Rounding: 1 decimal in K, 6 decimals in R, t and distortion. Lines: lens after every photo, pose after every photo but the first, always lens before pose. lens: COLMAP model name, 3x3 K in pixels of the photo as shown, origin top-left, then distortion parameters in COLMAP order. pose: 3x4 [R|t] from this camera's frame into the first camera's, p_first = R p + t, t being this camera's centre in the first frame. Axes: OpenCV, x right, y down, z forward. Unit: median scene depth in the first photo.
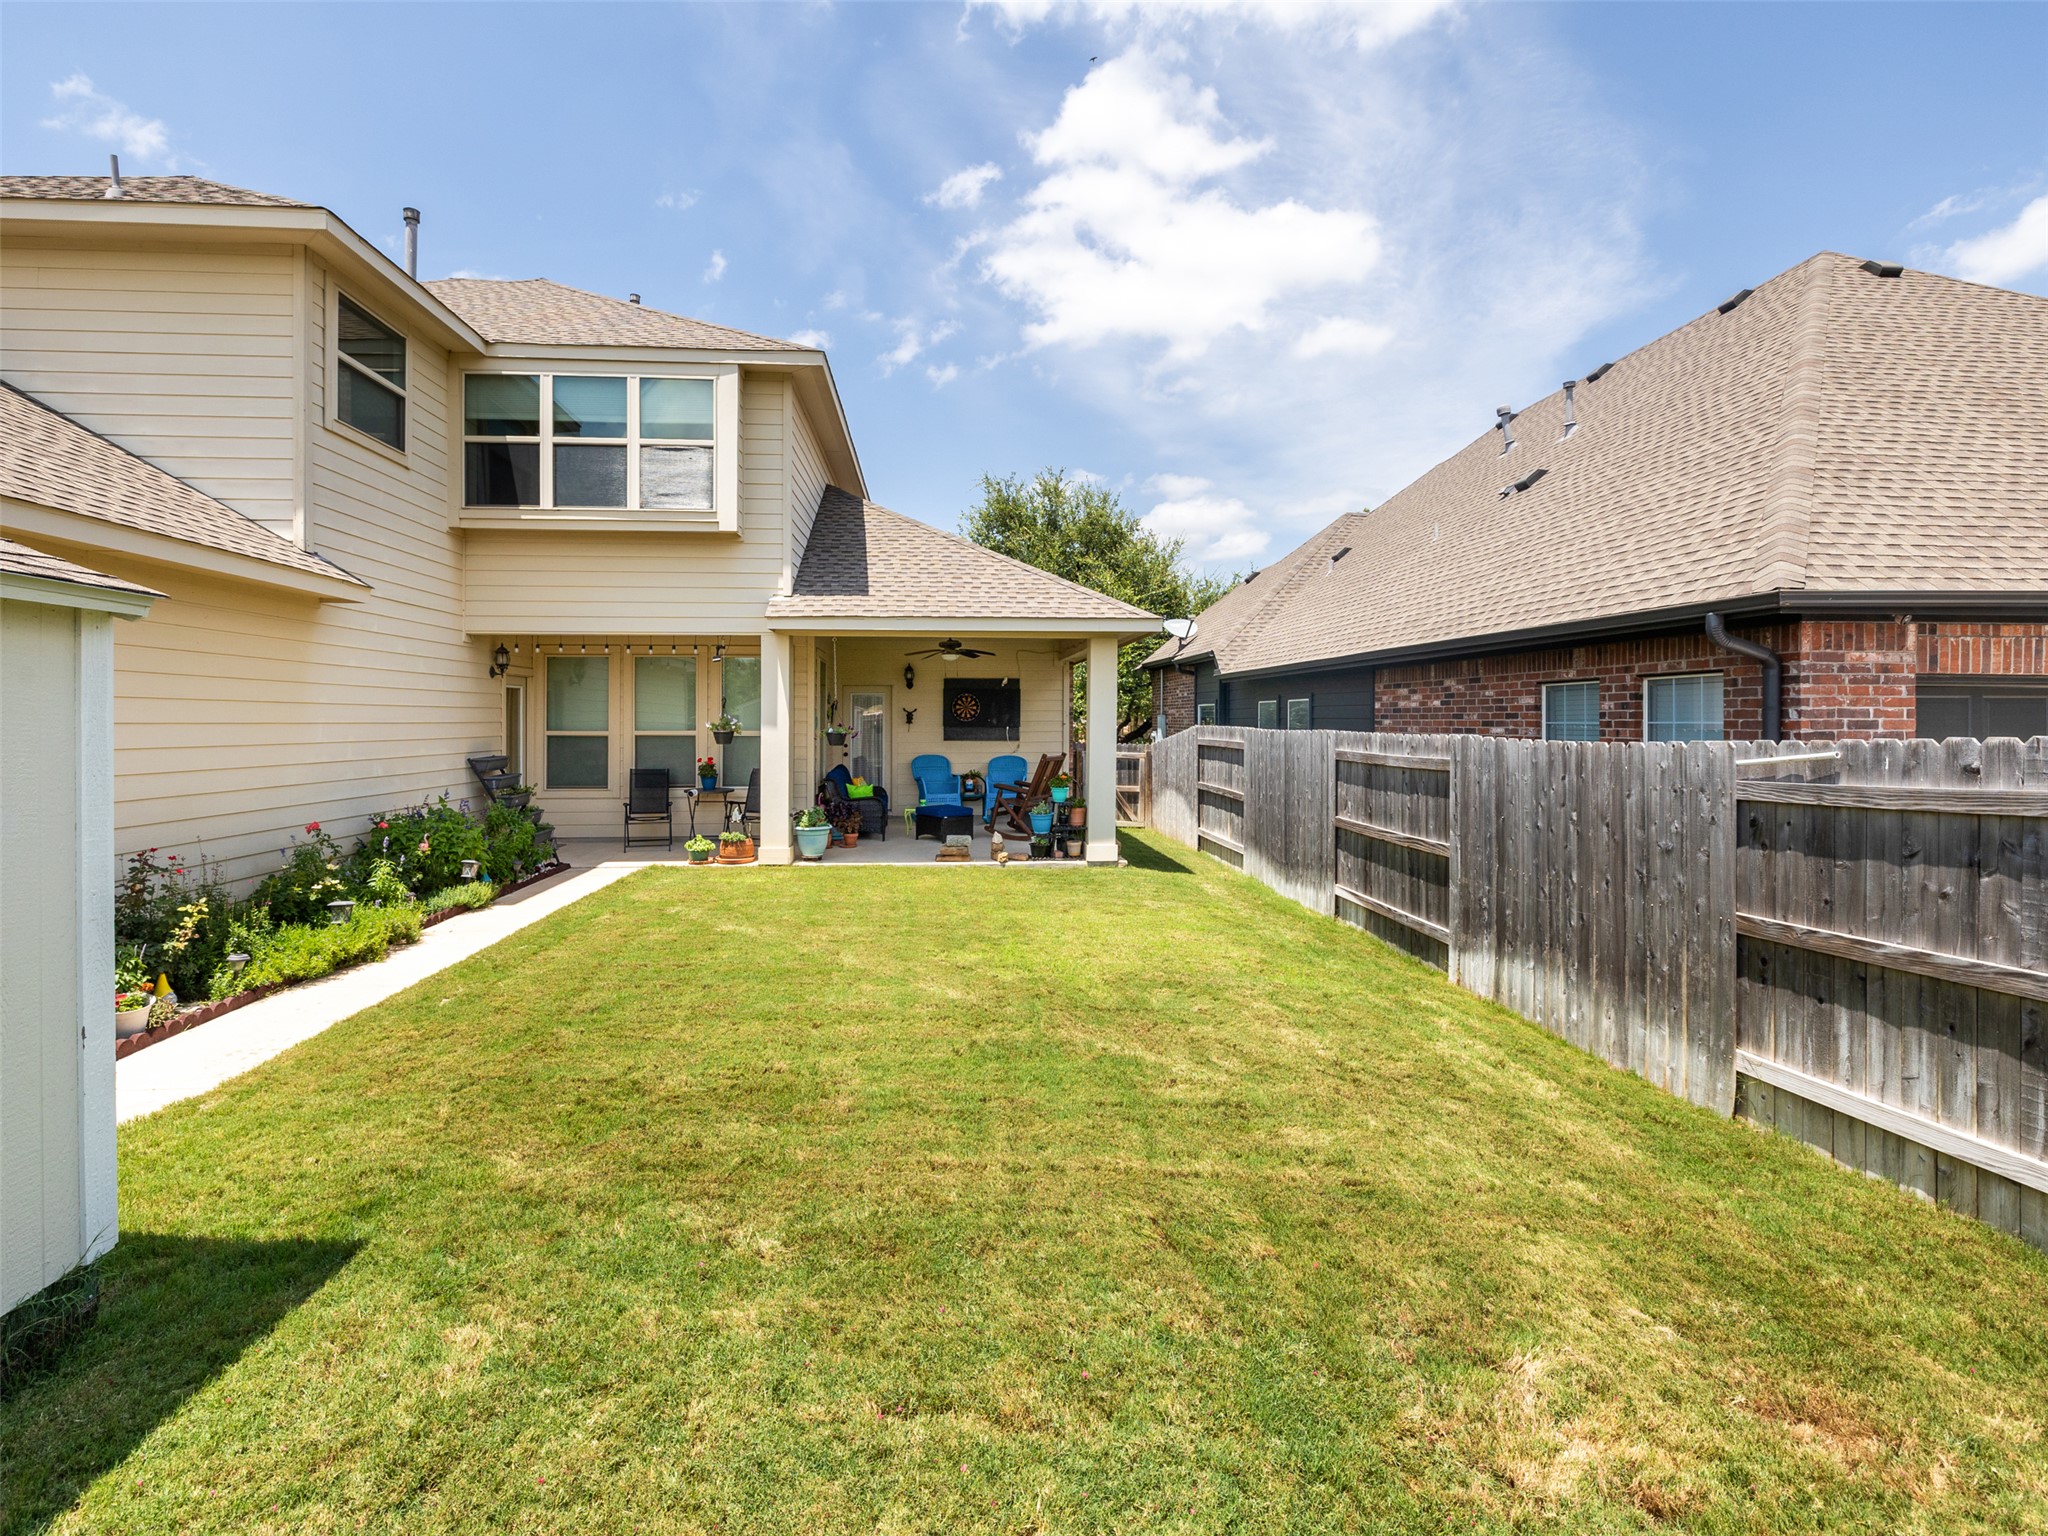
lens RADIAL K [[984.1, 0, 1013.5], [0, 984.1, 720.9], [0, 0, 1]] dist [-0.005829, 0.000363]
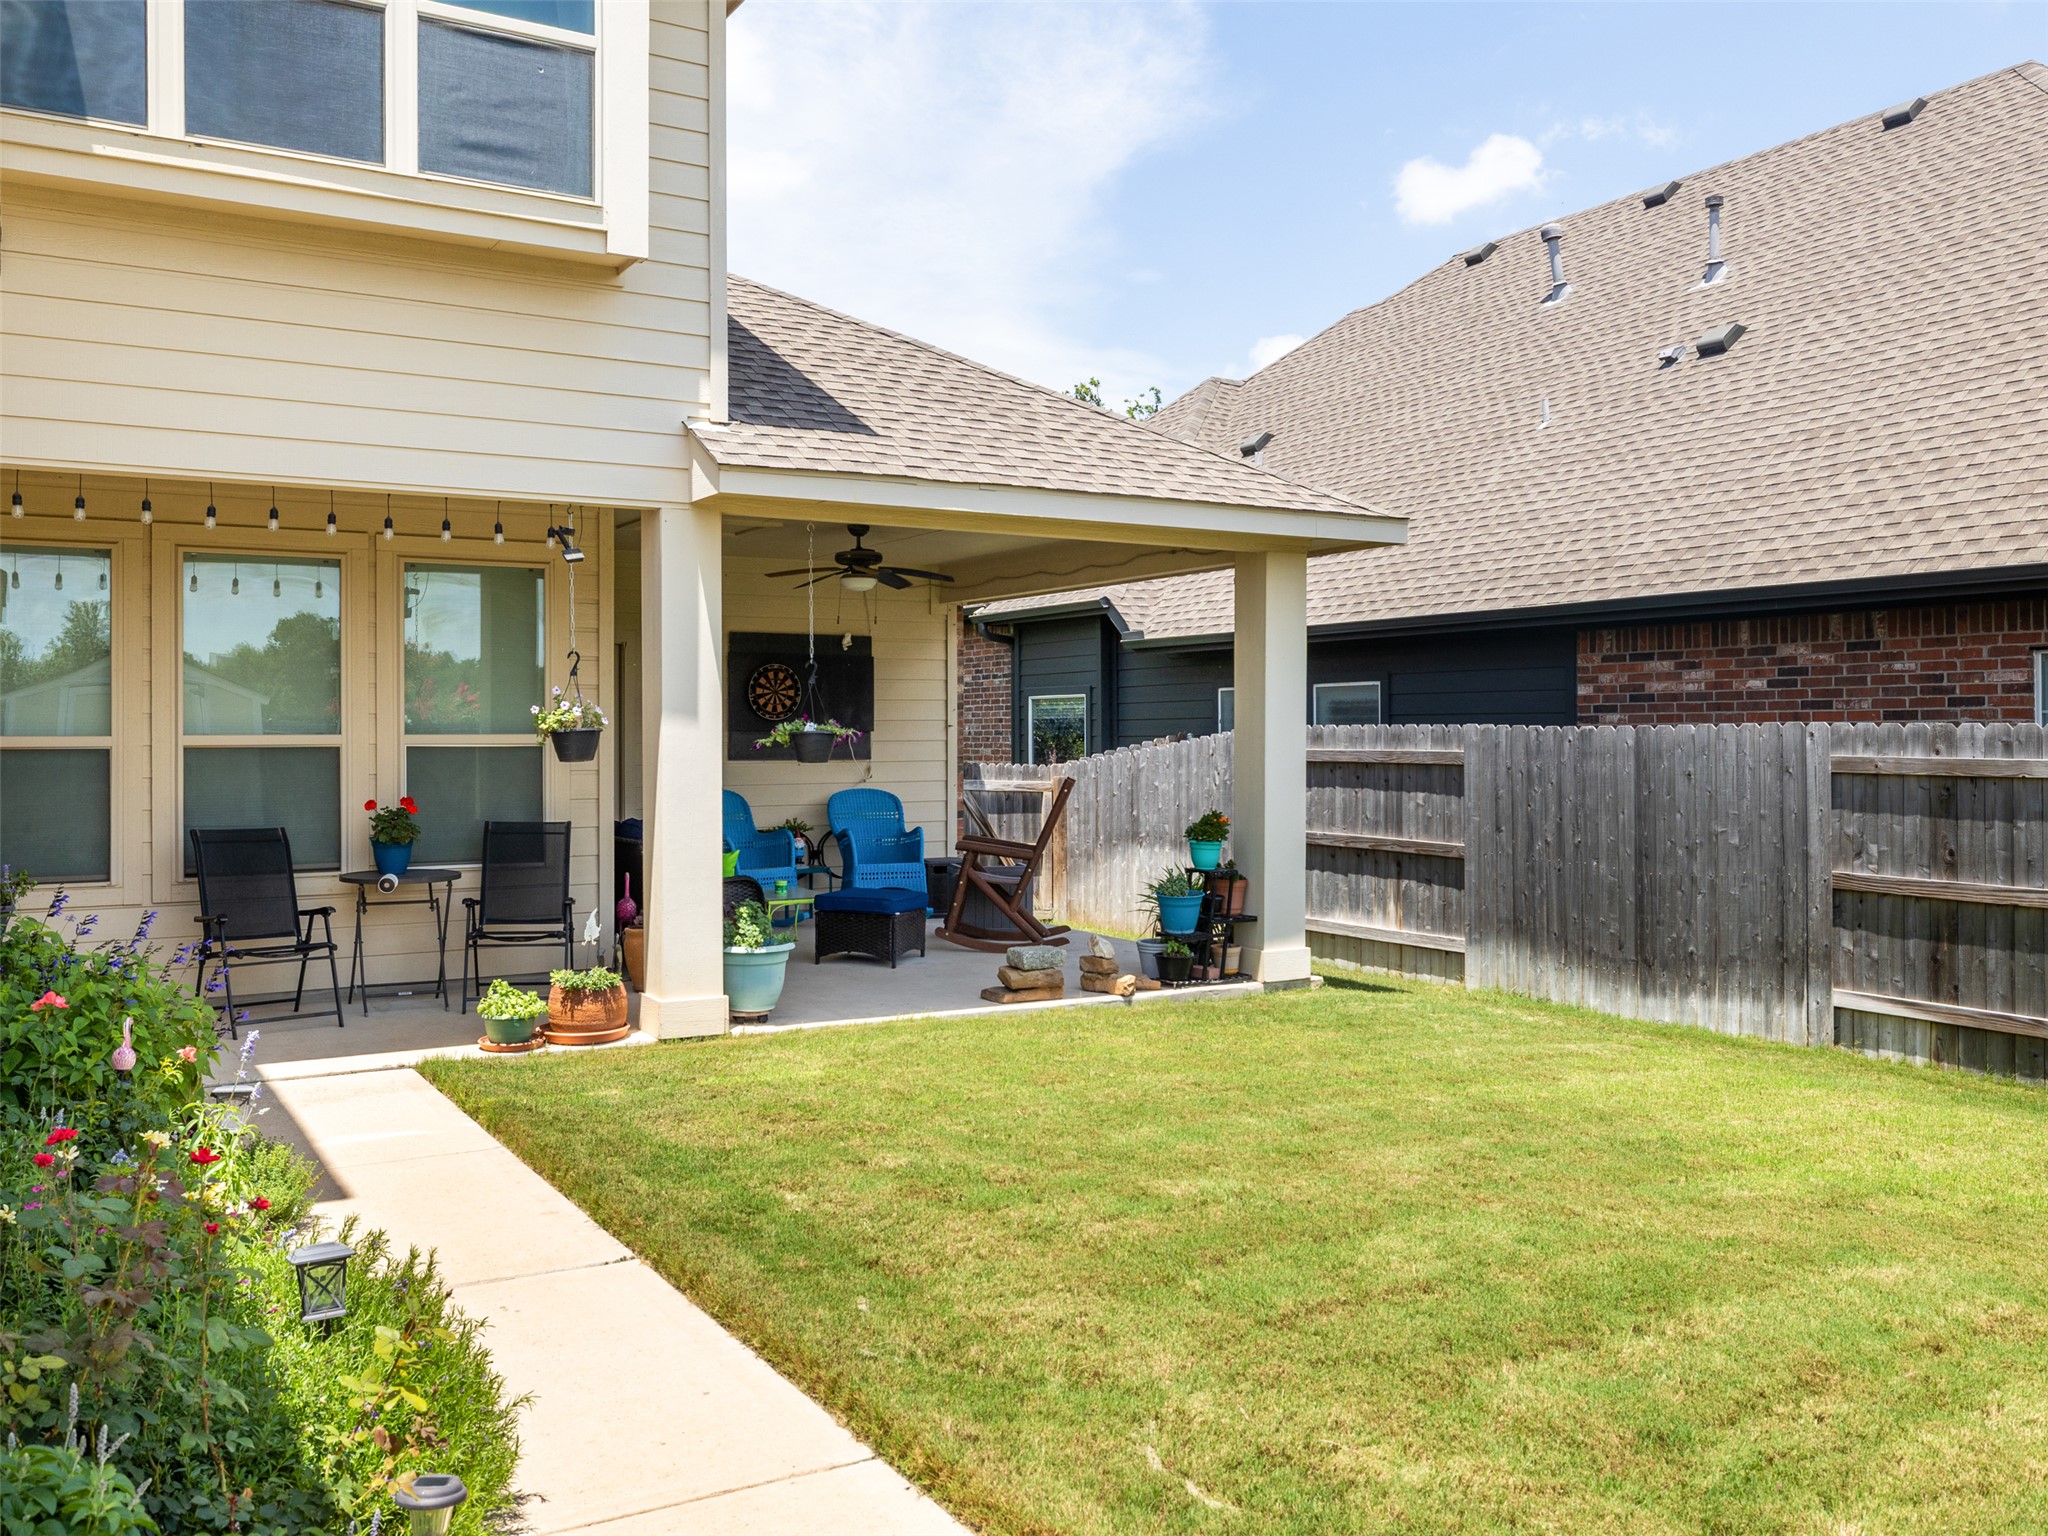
lens RADIAL K [[1708.1, 0, 1022.7], [0, 1708.1, 750.2], [0, 0, 1]] dist [-0.012214, -0.012626]
pose [[0.893826, -0.005888, 0.448376, -0.470187], [0.003512, 0.999975, 0.006130, 0.015529], [-0.448401, -0.003905, 0.893824, 0.269803]]
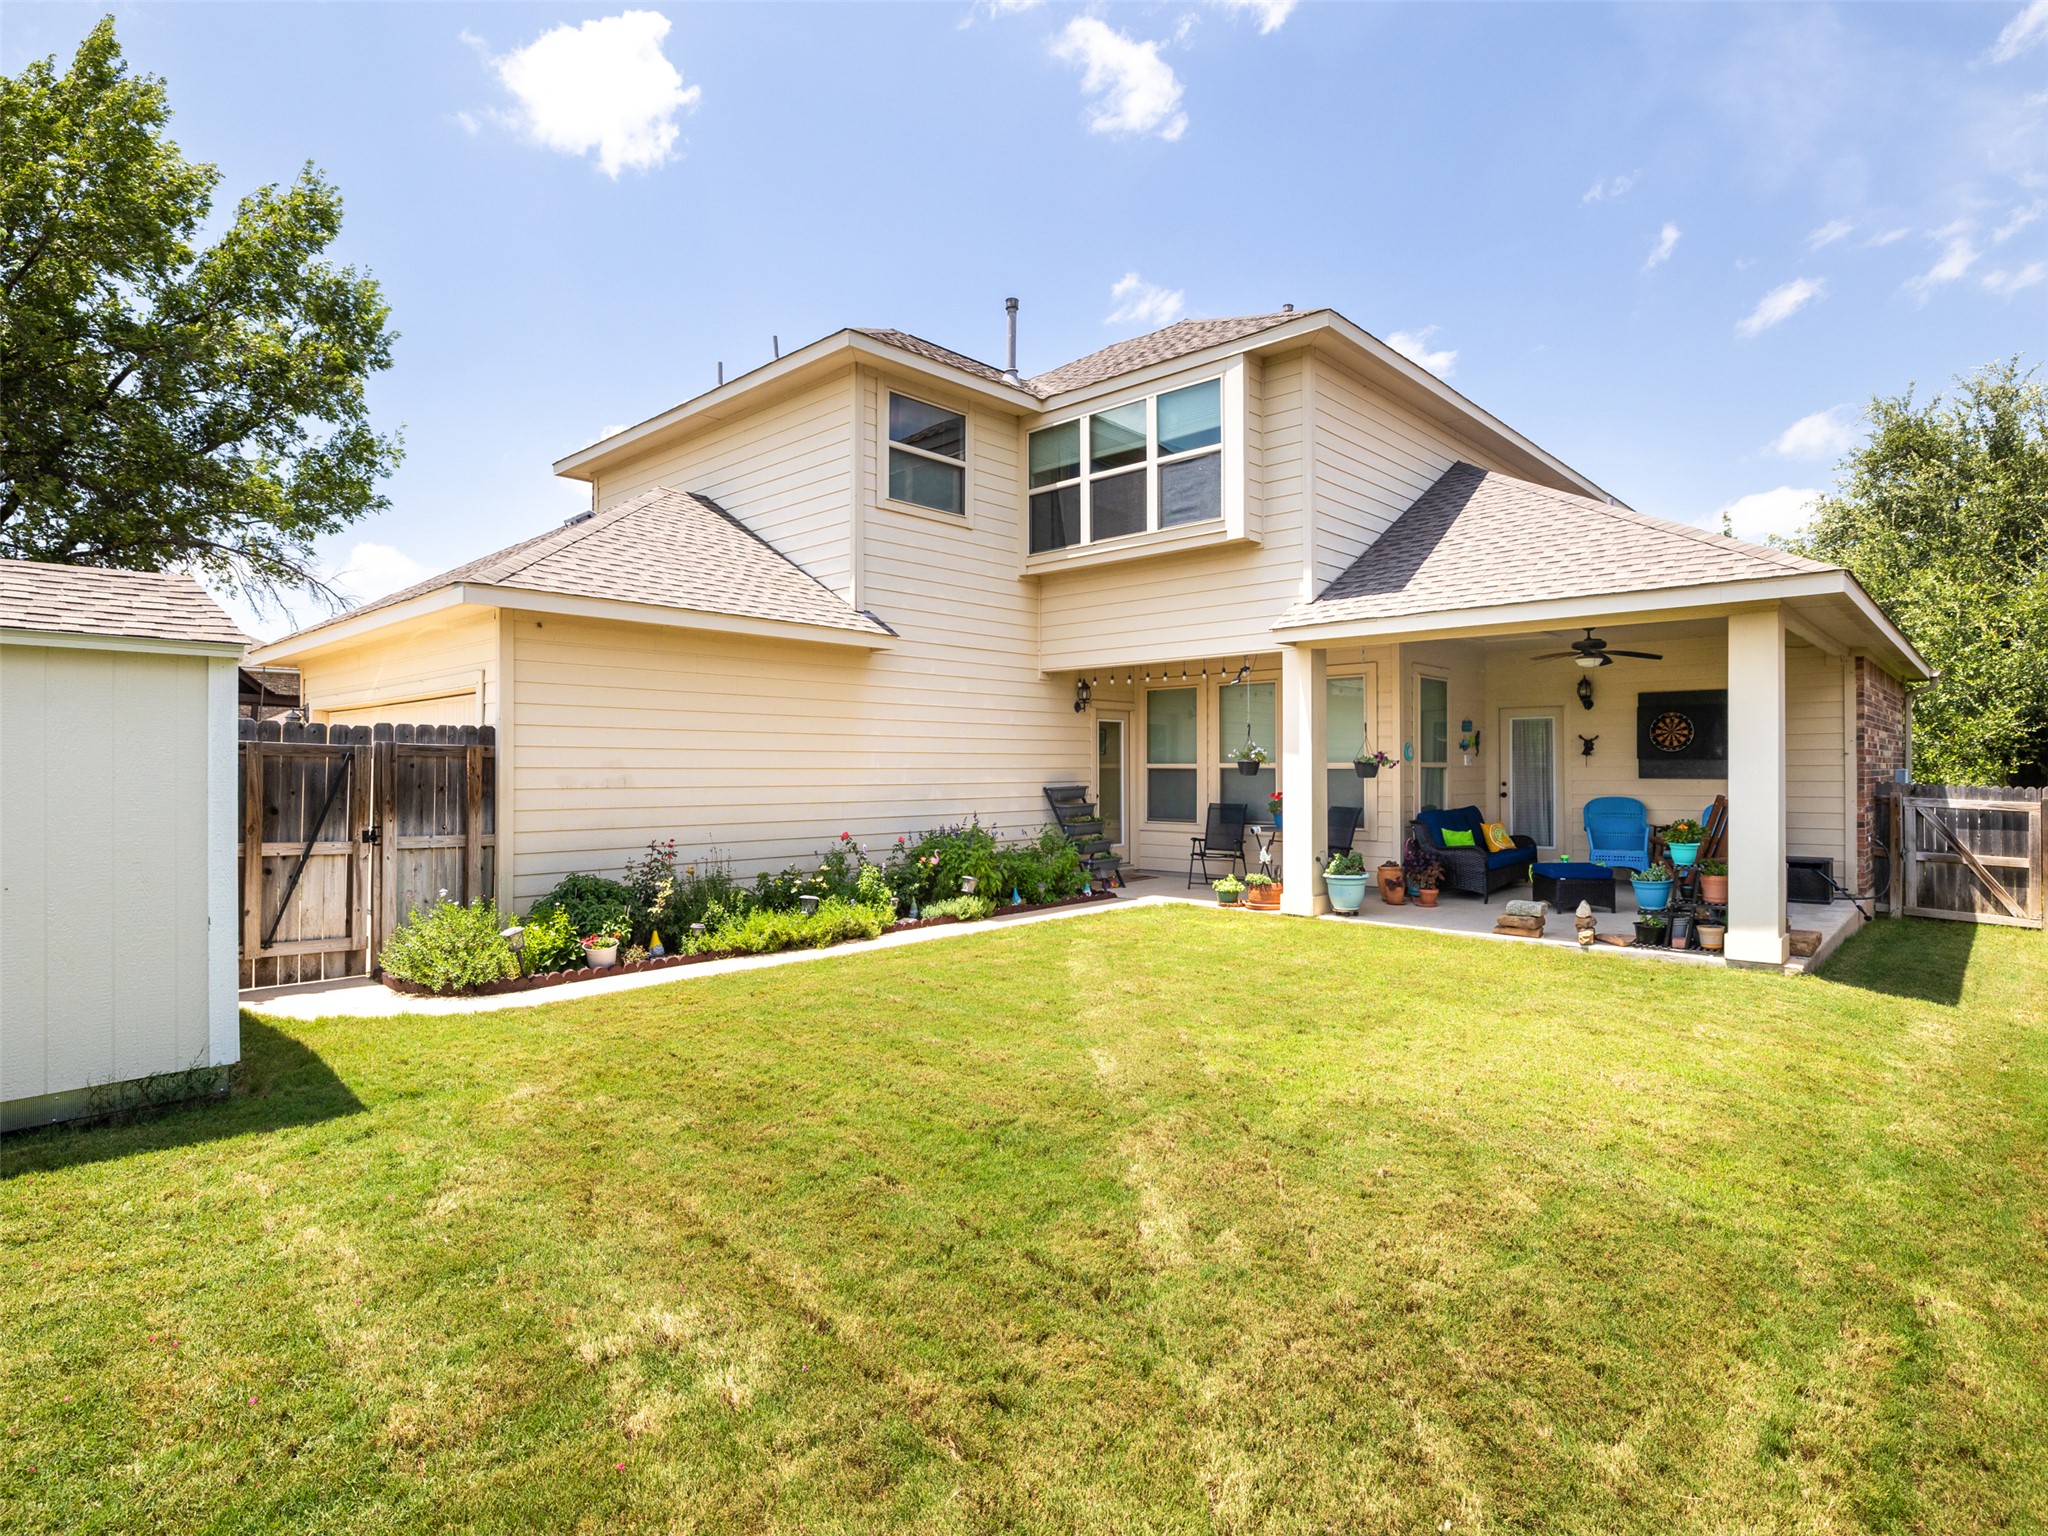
lens RADIAL K [[1063.6, 0, 1018.1], [0, 1063.6, 753.7], [0, 0, 1]] dist [-0.010973, -0.001328]
pose [[0.673214, -0.011048, -0.739365, 0.295606], [0.001640, 0.999908, -0.013447, 0.017270], [0.739446, 0.007840, 0.673170, 0.197086]]
